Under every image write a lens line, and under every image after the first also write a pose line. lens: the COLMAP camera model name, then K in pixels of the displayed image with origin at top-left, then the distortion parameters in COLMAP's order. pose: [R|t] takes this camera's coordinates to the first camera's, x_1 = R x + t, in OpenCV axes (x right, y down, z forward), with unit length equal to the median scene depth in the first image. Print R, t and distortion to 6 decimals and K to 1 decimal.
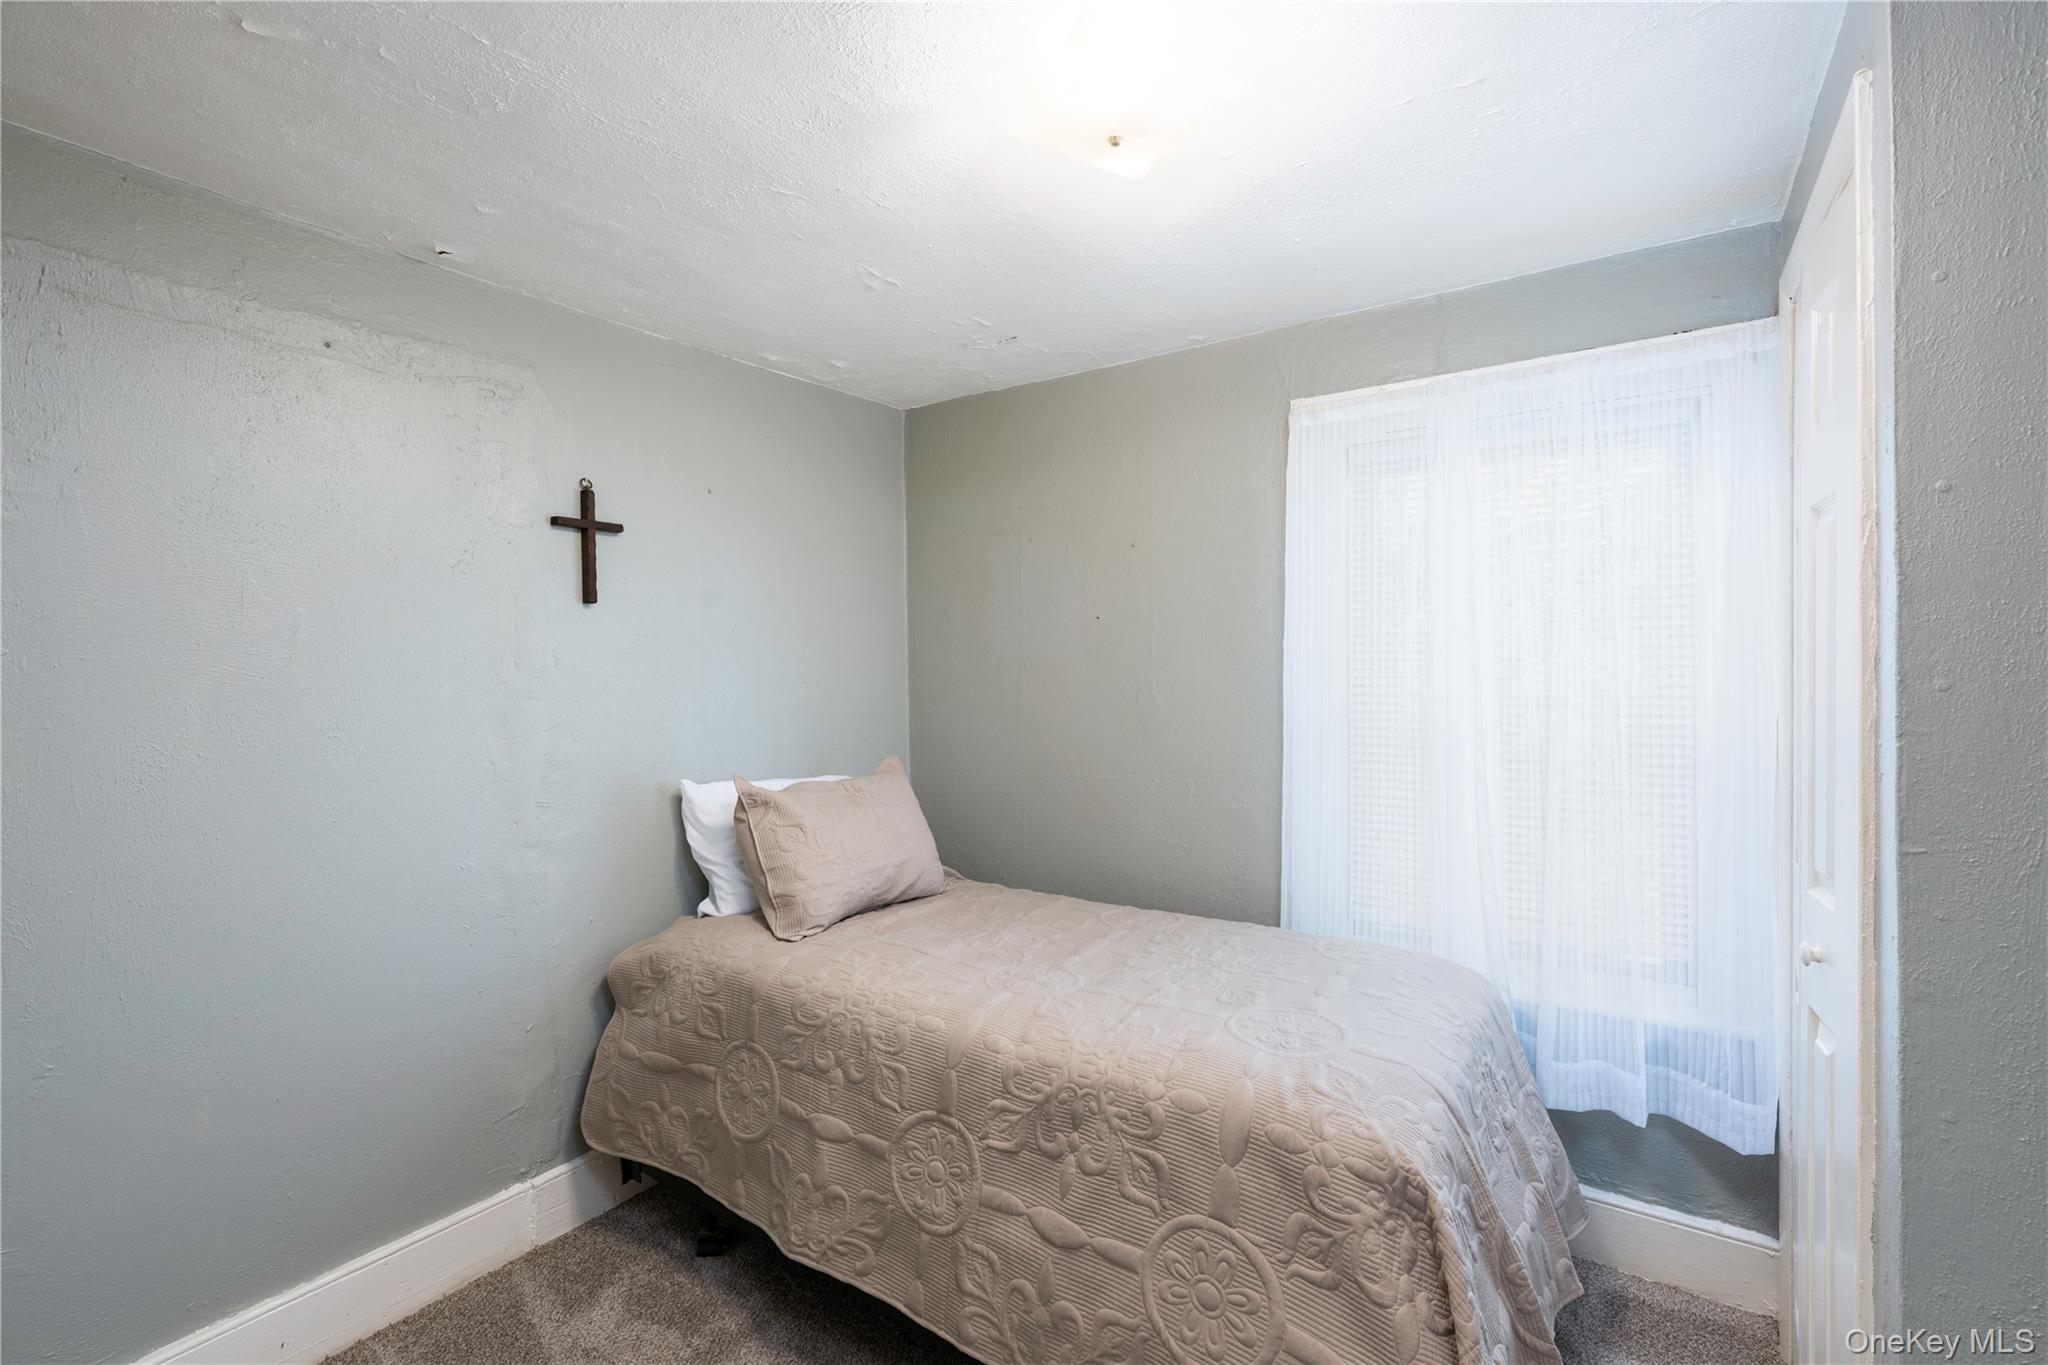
lens RADIAL K [[910.2, 0, 1026.8], [0, 910.2, 677.3], [0, 0, 1]] dist [-0.004627, 0.001166]
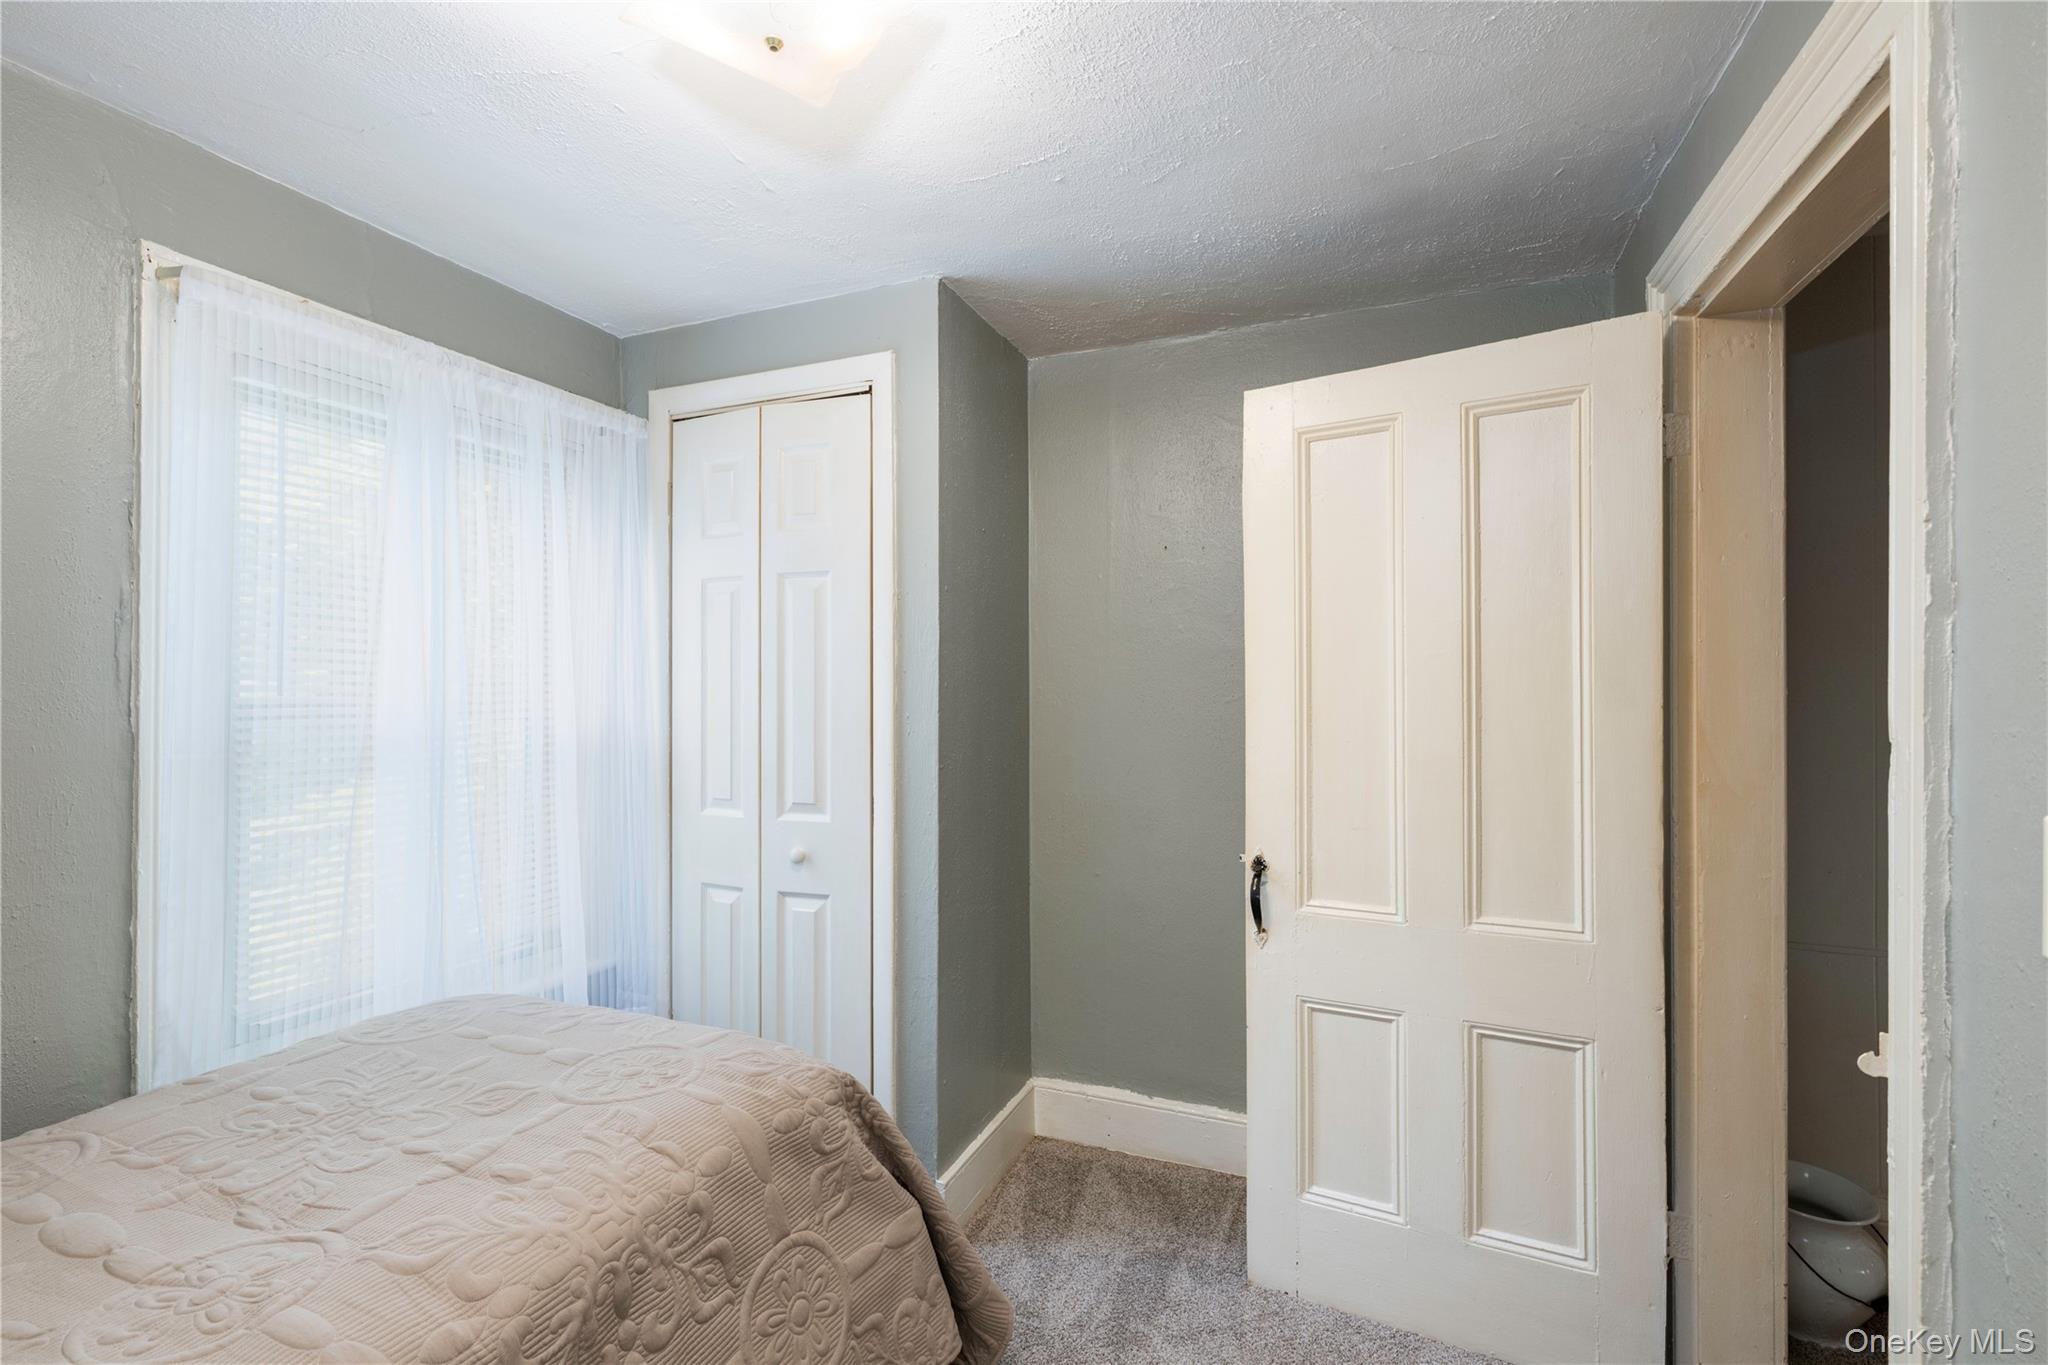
lens RADIAL K [[910.2, 0, 1026.6], [0, 910.2, 686.7], [0, 0, 1]] dist [-0.004627, 0.001166]
pose [[-0.218709, 0.003702, 0.975783, -0.733254], [0.002866, 0.999991, -0.003152, 0.014006], [-0.975786, 0.002107, -0.218718, 0.889744]]
